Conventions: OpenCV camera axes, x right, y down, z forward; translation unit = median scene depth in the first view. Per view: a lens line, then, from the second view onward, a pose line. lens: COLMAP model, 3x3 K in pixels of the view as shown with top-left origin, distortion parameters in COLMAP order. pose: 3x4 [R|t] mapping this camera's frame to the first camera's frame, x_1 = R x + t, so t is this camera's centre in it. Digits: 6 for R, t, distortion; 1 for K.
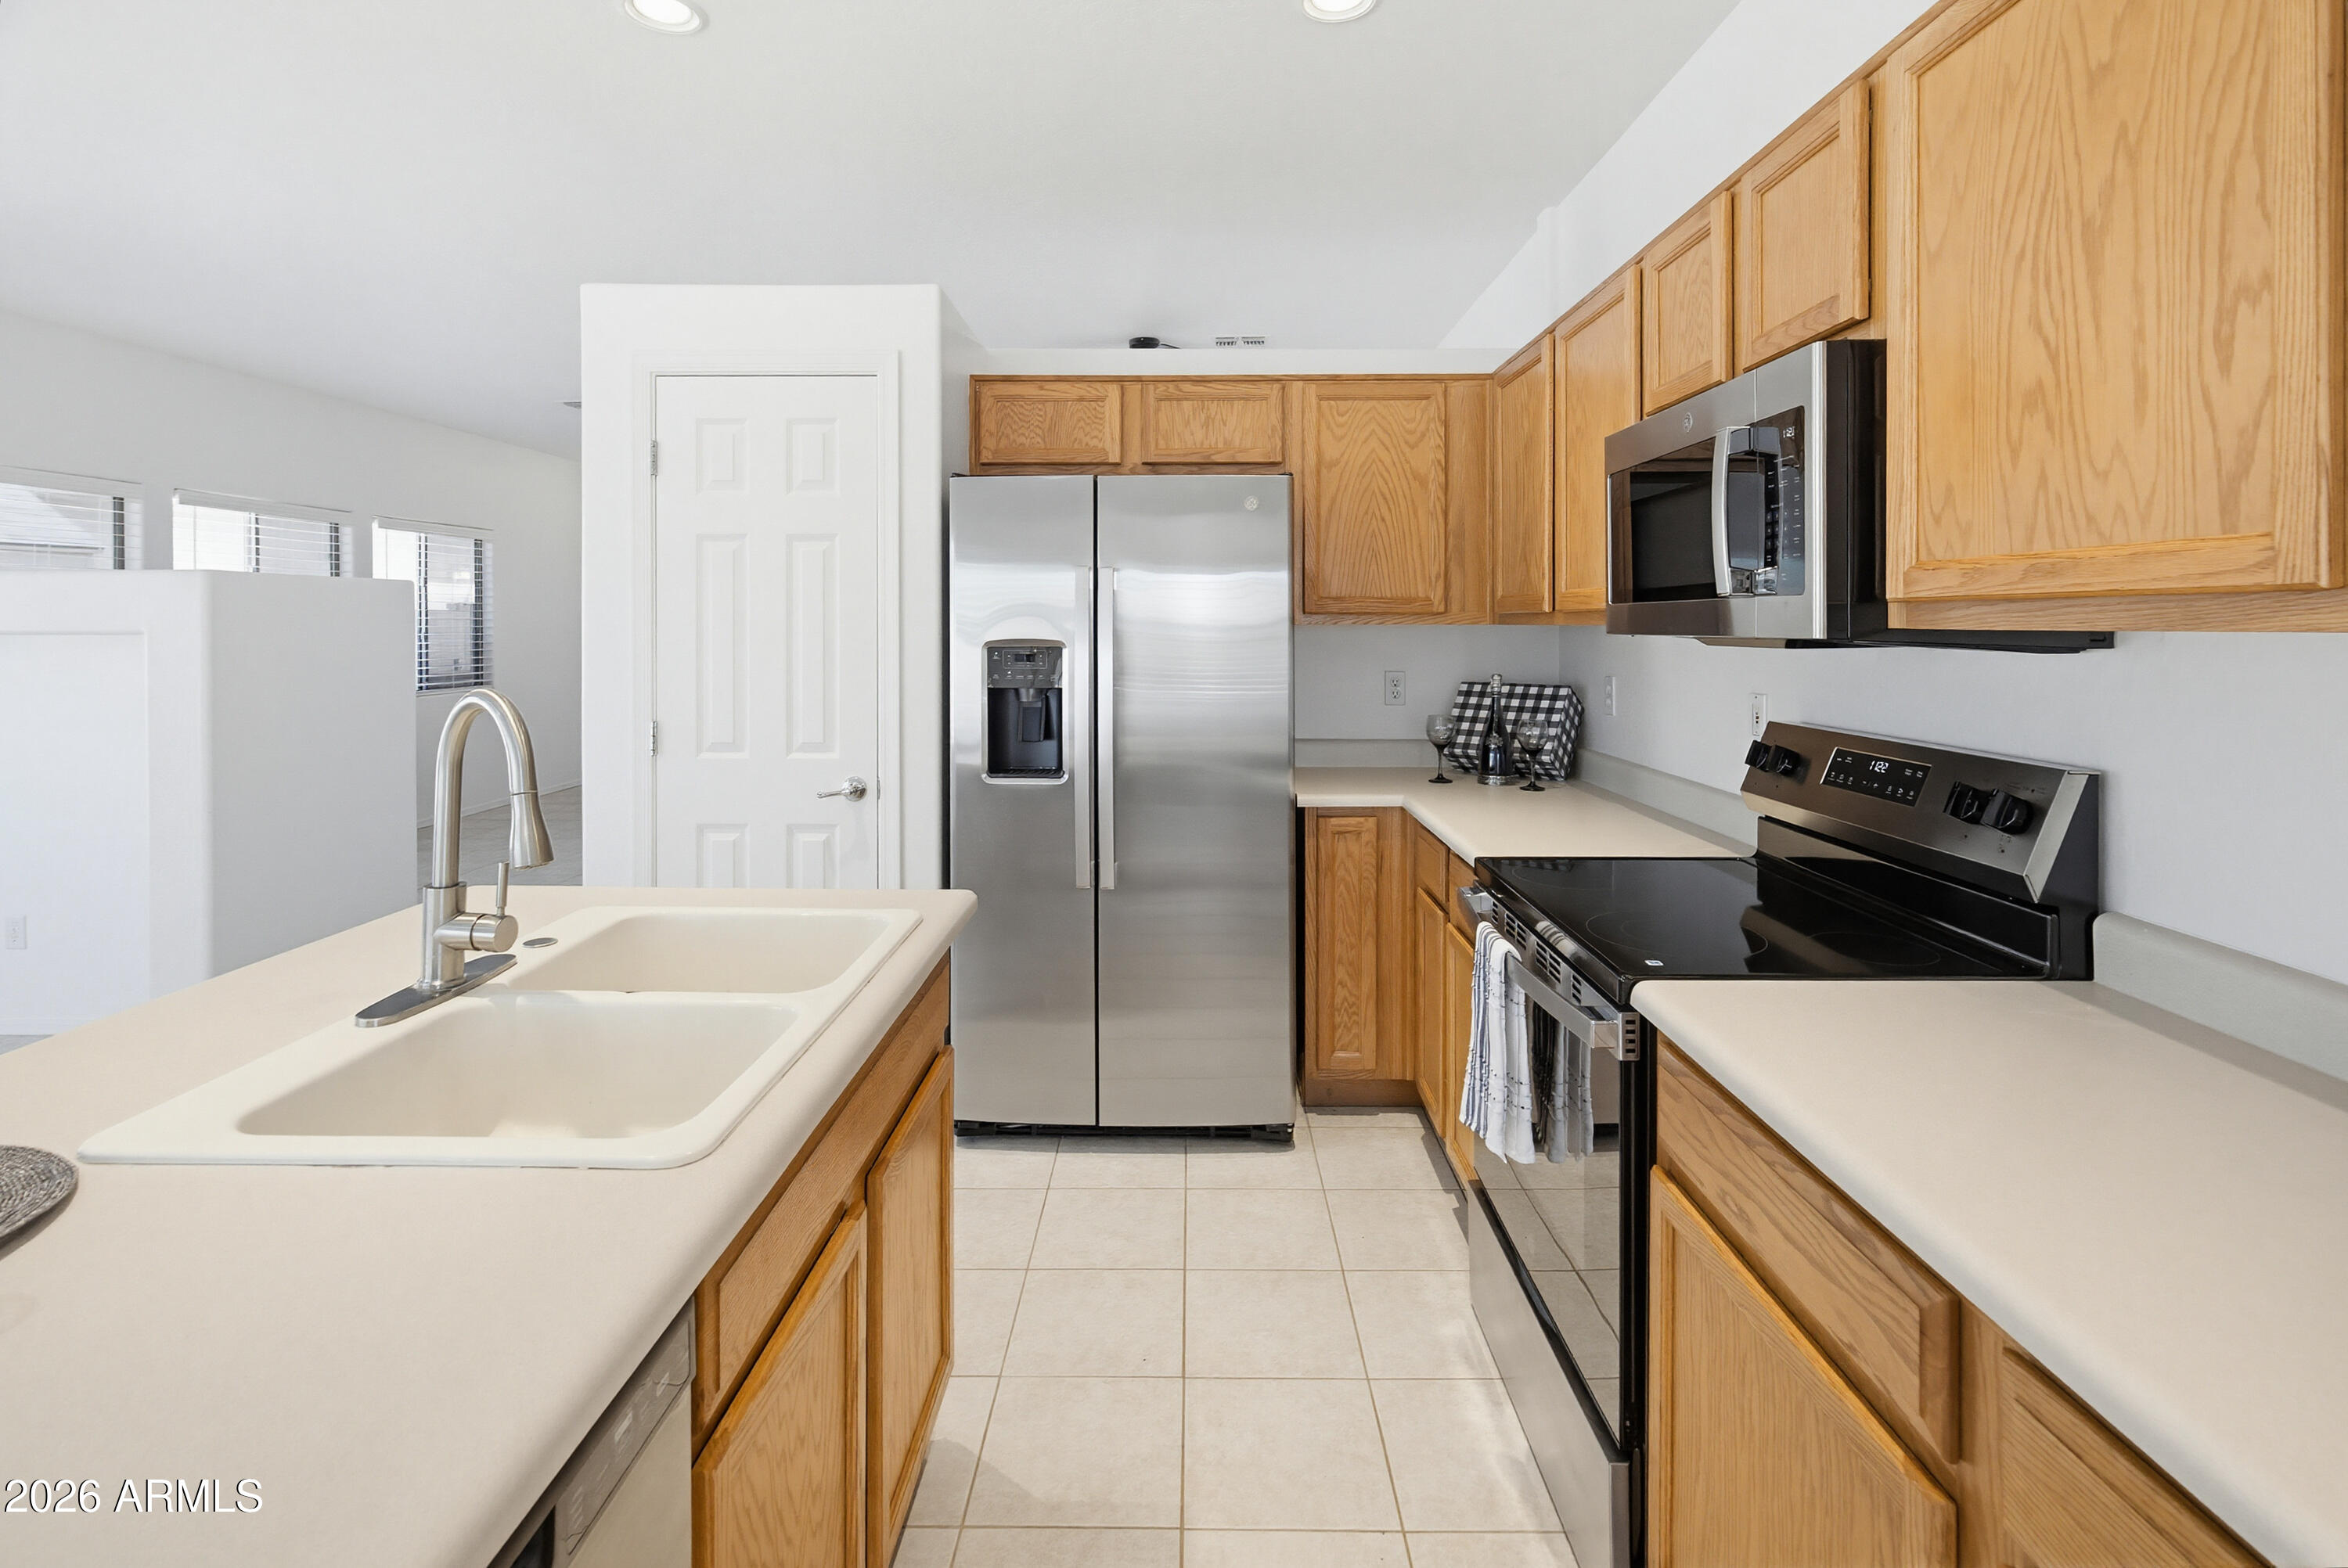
lens RADIAL K [[1100.5, 0, 1179.4], [0, 1100.5, 634.6], [0, 0, 1]] dist [-0.005164, 0.003391]
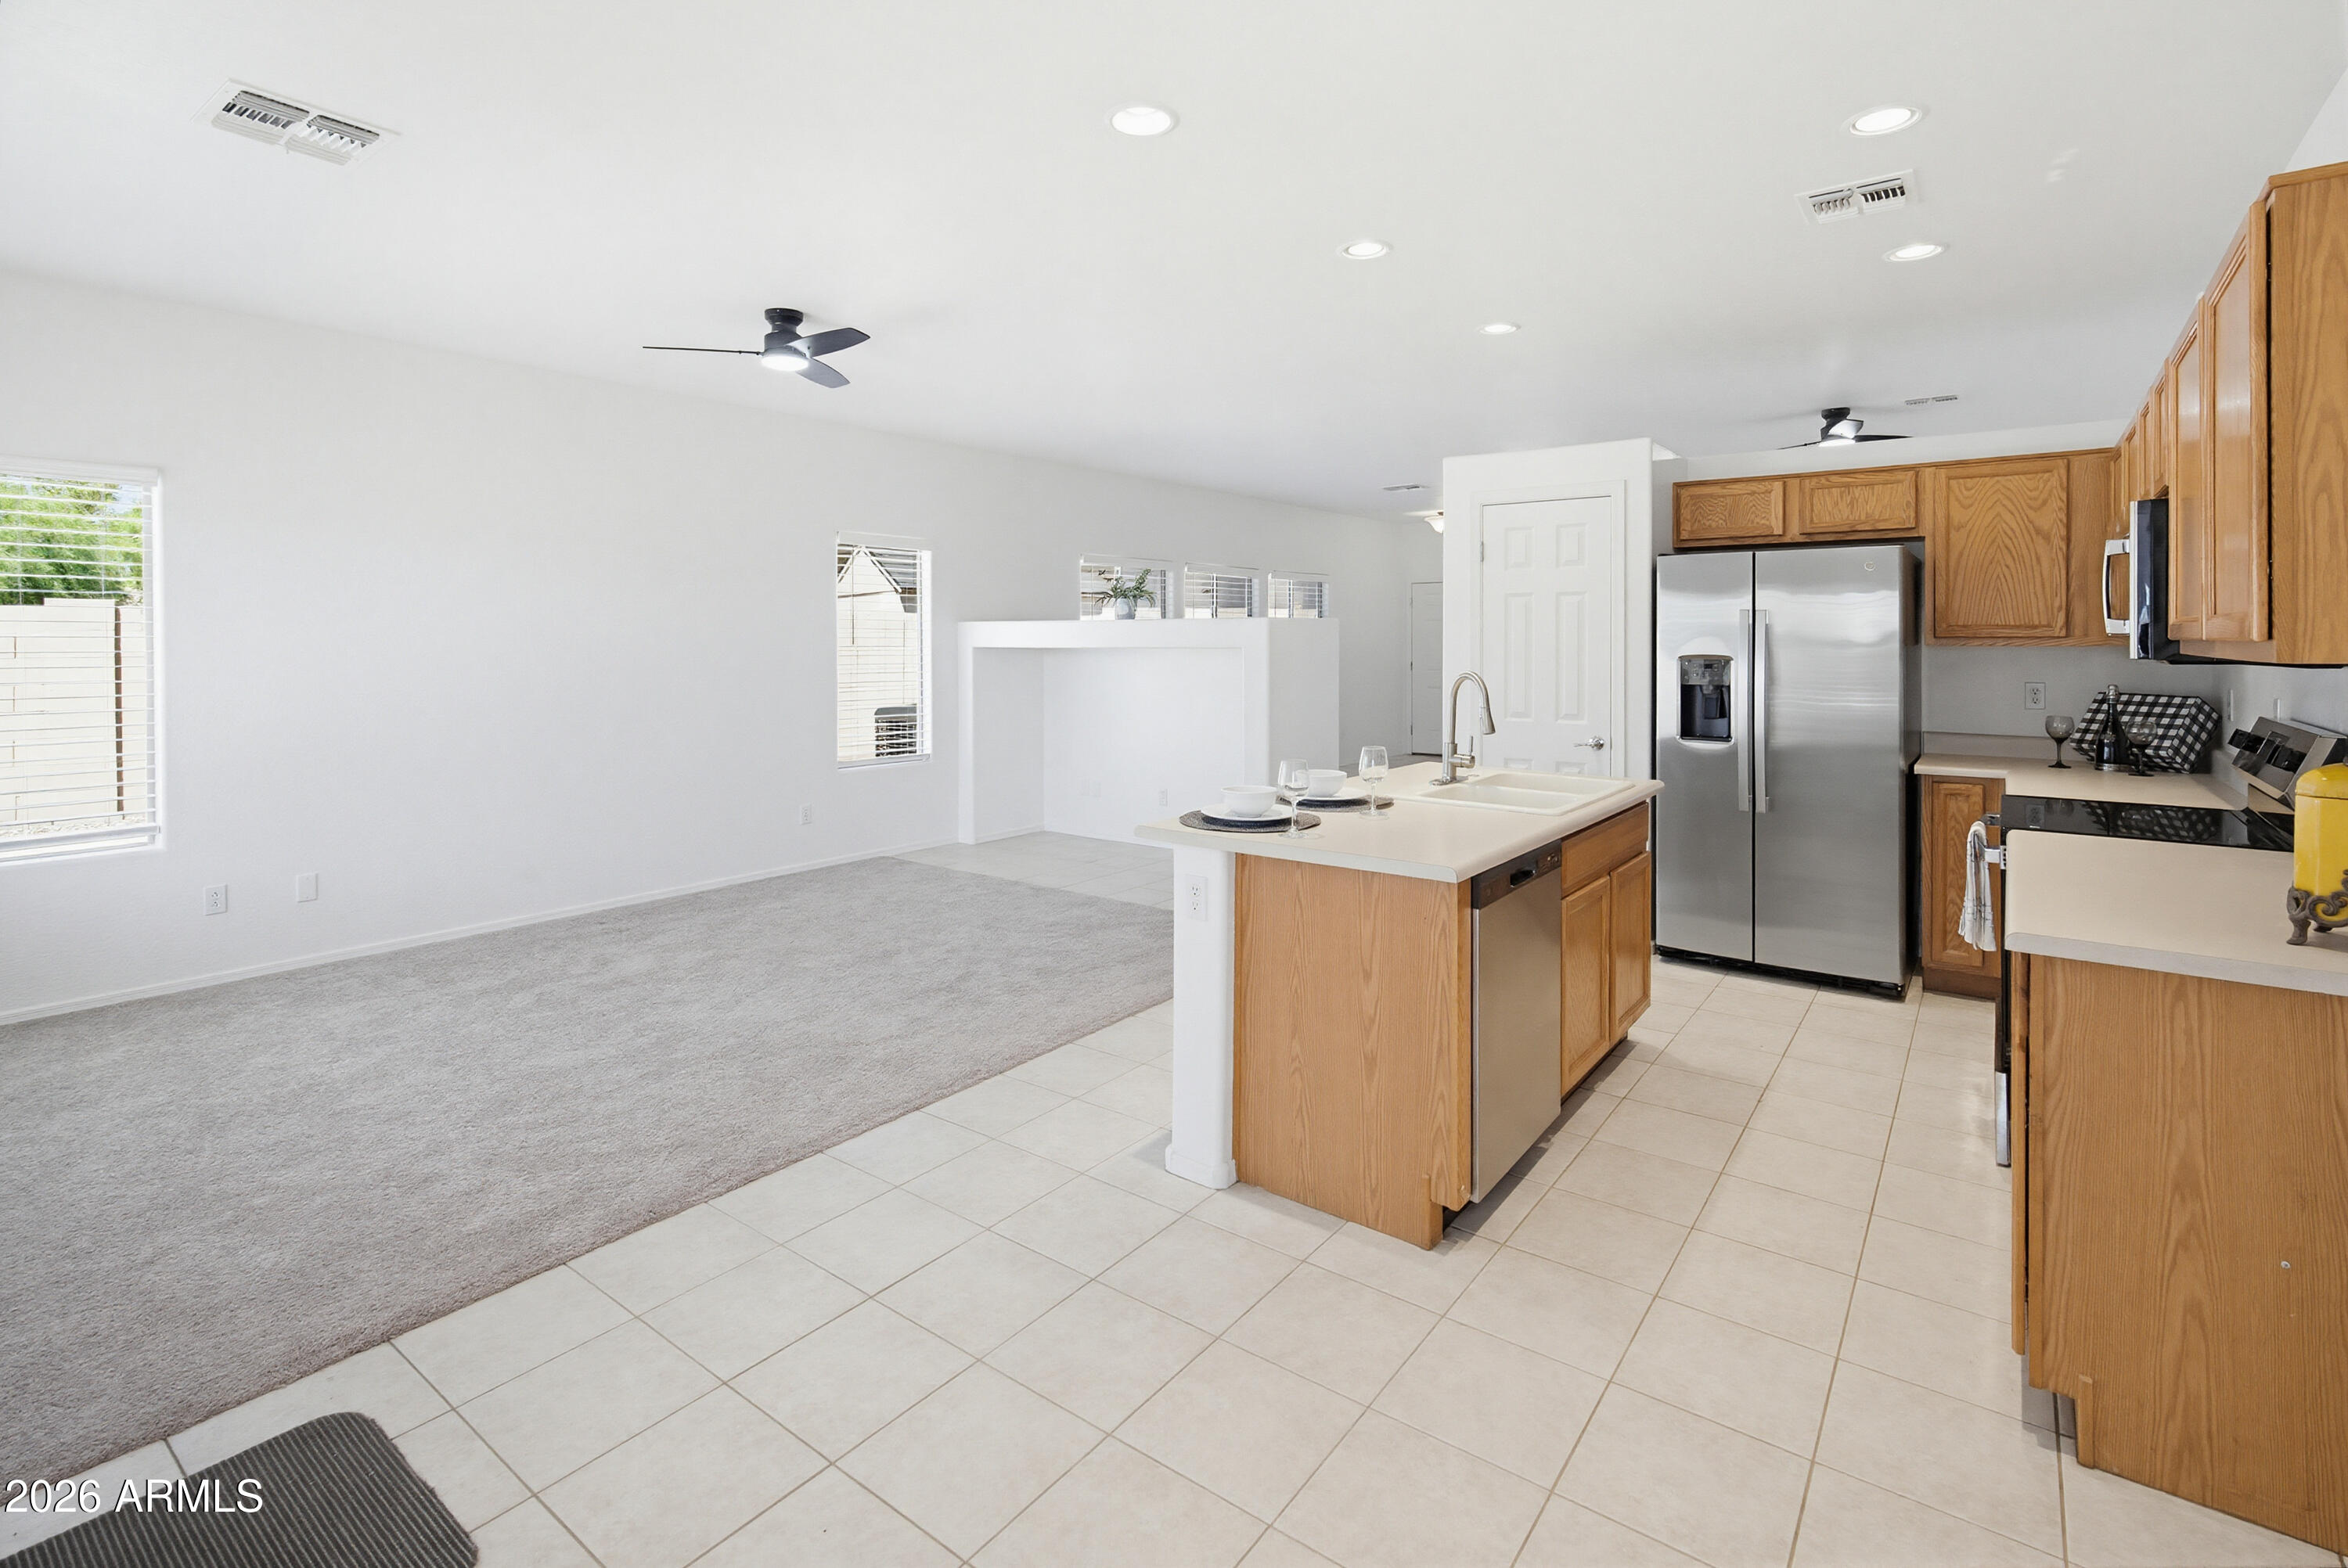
lens RADIAL K [[1100.5, 0, 1185.5], [0, 1100.5, 642.5], [0, 0, 1]] dist [-0.005164, 0.003391]
pose [[0.806800, 0.001760, -0.590822, 0.194000], [-0.003898, 0.999990, -0.002344, -0.006893], [0.590812, 0.004194, 0.806799, -0.741372]]
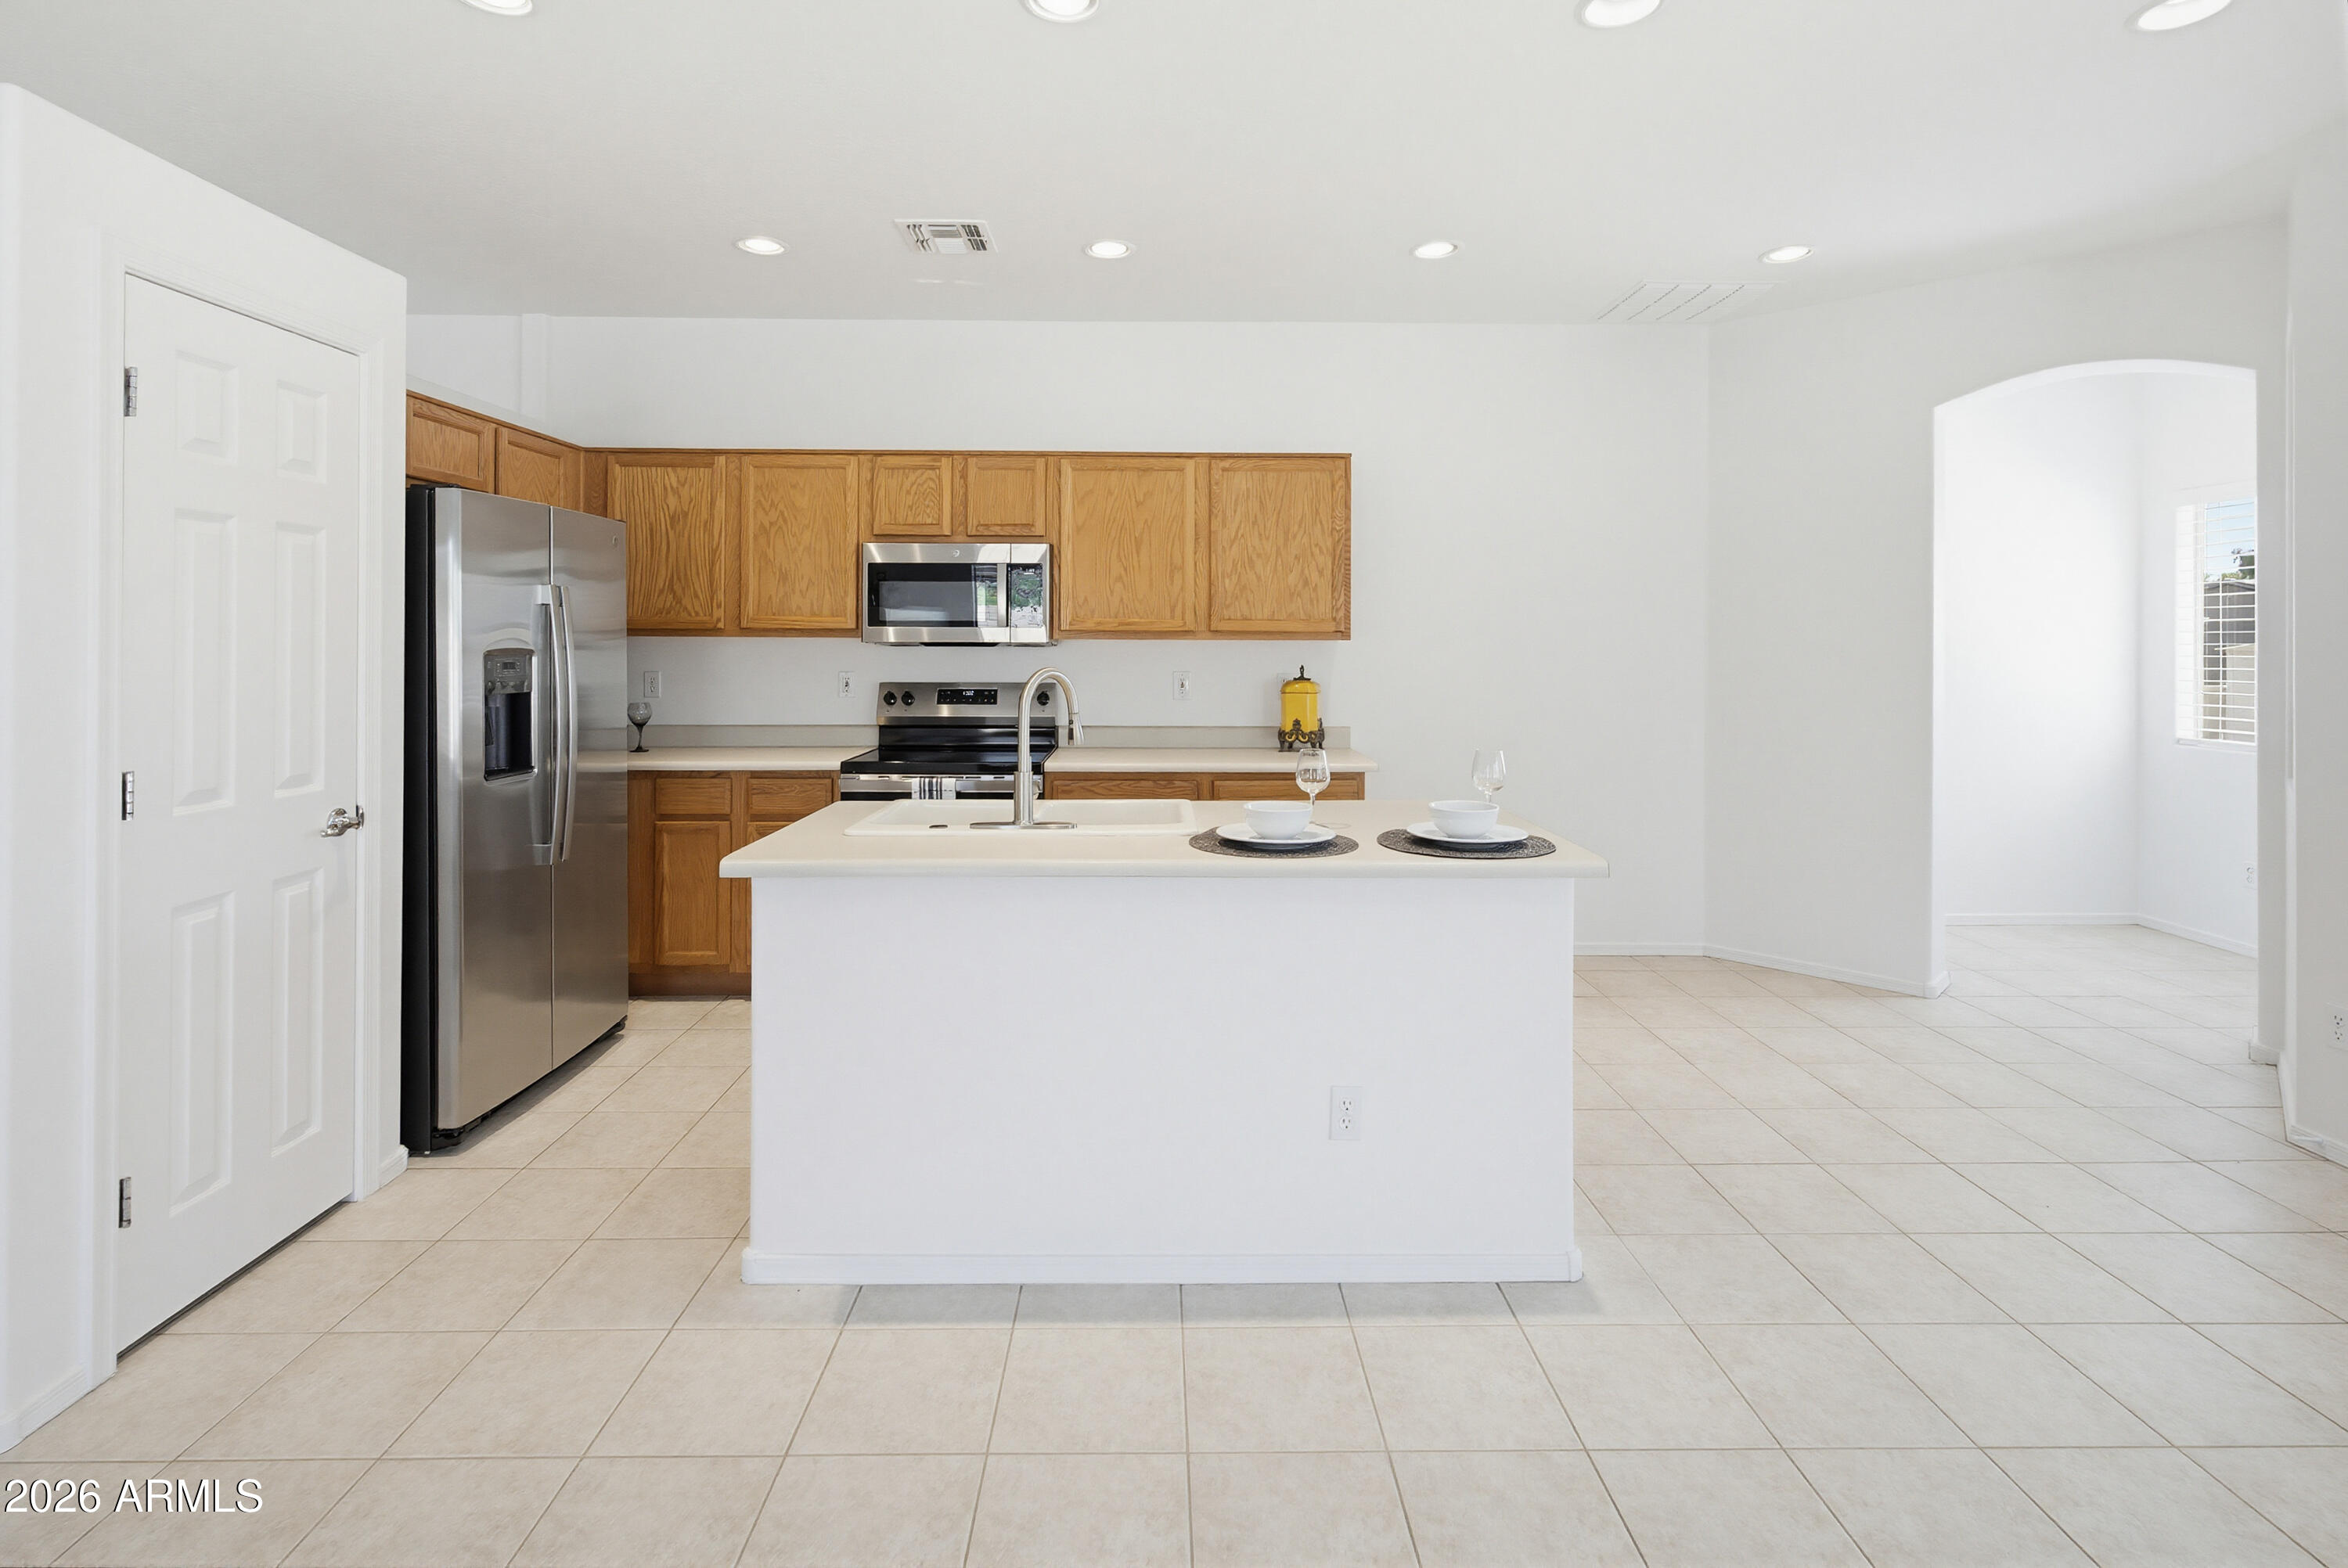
lens RADIAL K [[1100.5, 0, 1168.2], [0, 1100.5, 630.0], [0, 0, 1]] dist [-0.005164, 0.003391]
pose [[-0.035356, 0.007646, 0.999346, -1.213620], [0.004083, 0.999963, -0.007506, -0.002968], [-0.999366, 0.003815, -0.035386, 0.388372]]
